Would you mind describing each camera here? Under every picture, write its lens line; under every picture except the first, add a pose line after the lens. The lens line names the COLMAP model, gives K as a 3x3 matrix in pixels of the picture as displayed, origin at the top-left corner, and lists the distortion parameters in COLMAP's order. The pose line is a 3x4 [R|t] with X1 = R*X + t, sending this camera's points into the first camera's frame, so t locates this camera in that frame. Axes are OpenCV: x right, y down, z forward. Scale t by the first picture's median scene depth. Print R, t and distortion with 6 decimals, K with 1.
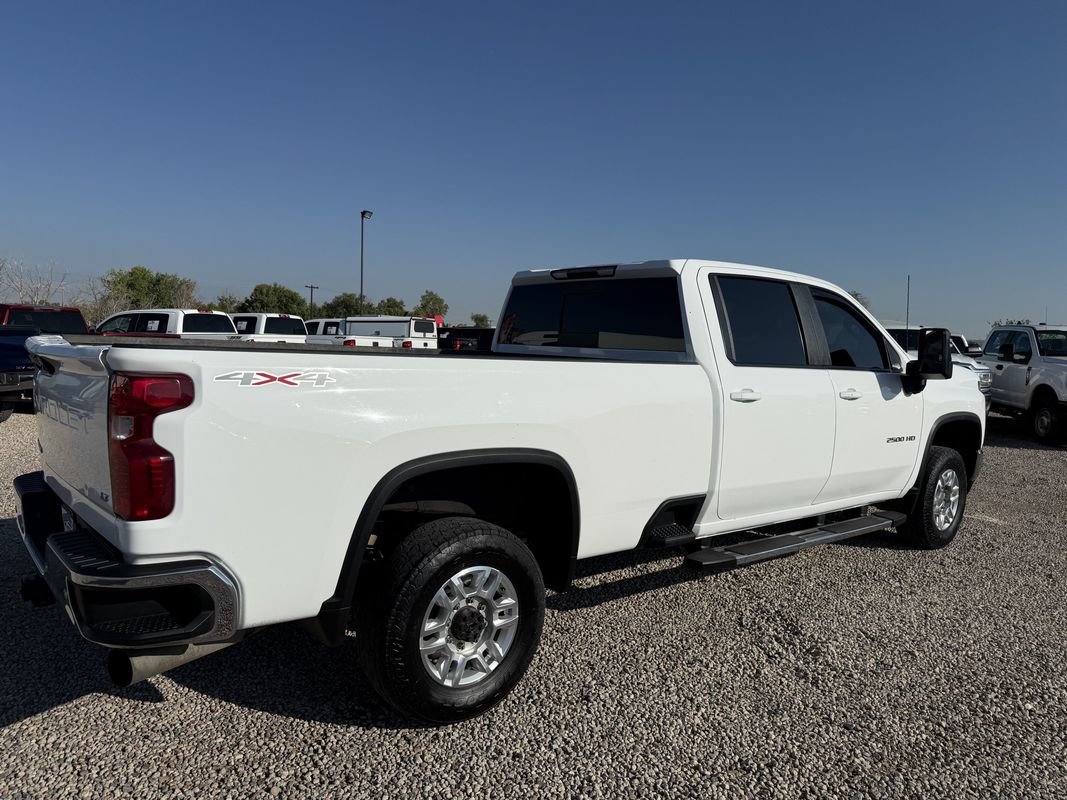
lens RADIAL K [[767.6, 0, 531.0], [0, 767.6, 401.6], [0, 0, 1]] dist [0.033018, -0.039593]
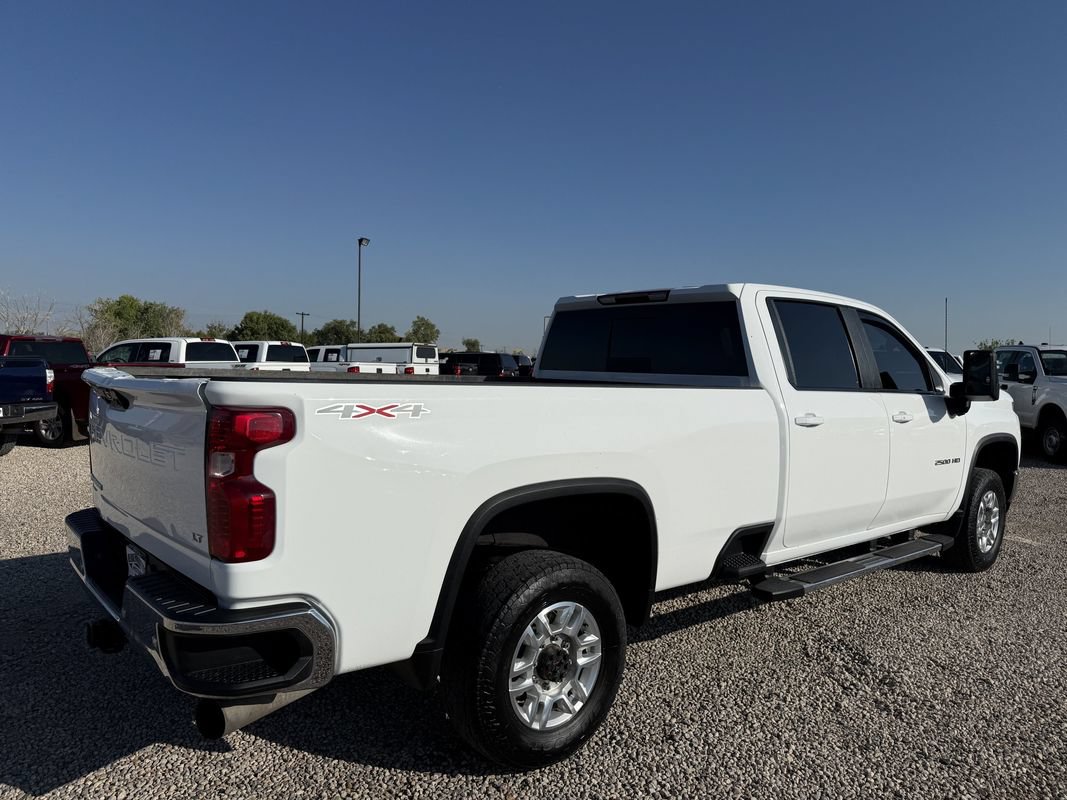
lens RADIAL K [[767.6, 0, 536.7], [0, 767.6, 398.5], [0, 0, 1]] dist [0.033018, -0.039593]
pose [[0.999644, -0.011950, 0.023844, -0.104221], [0.012789, 0.999294, -0.035333, -0.005899], [-0.023405, 0.035625, 0.999091, 0.023498]]
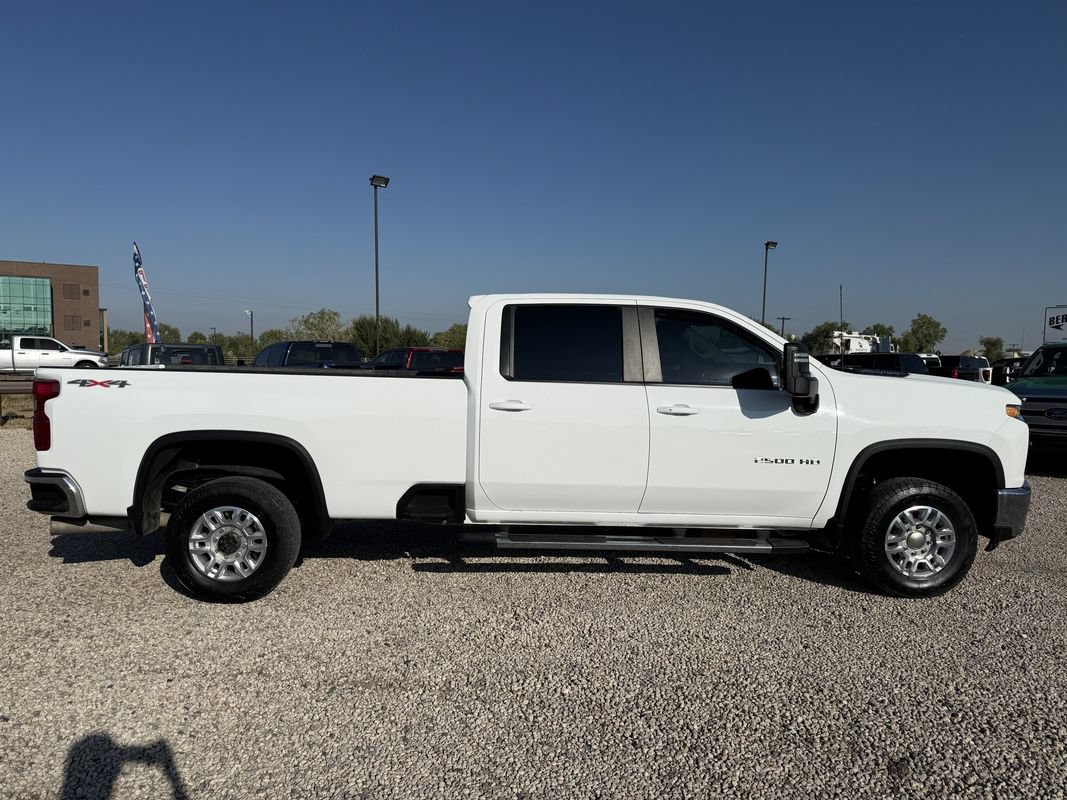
lens RADIAL K [[767.6, 0, 532.4], [0, 767.6, 400.3], [0, 0, 1]] dist [0.033018, -0.039593]
pose [[0.806569, 0.011855, -0.591021, 1.143163], [-0.036723, 0.998873, -0.030081, 0.020512], [0.589998, 0.045967, 0.806095, 0.068637]]
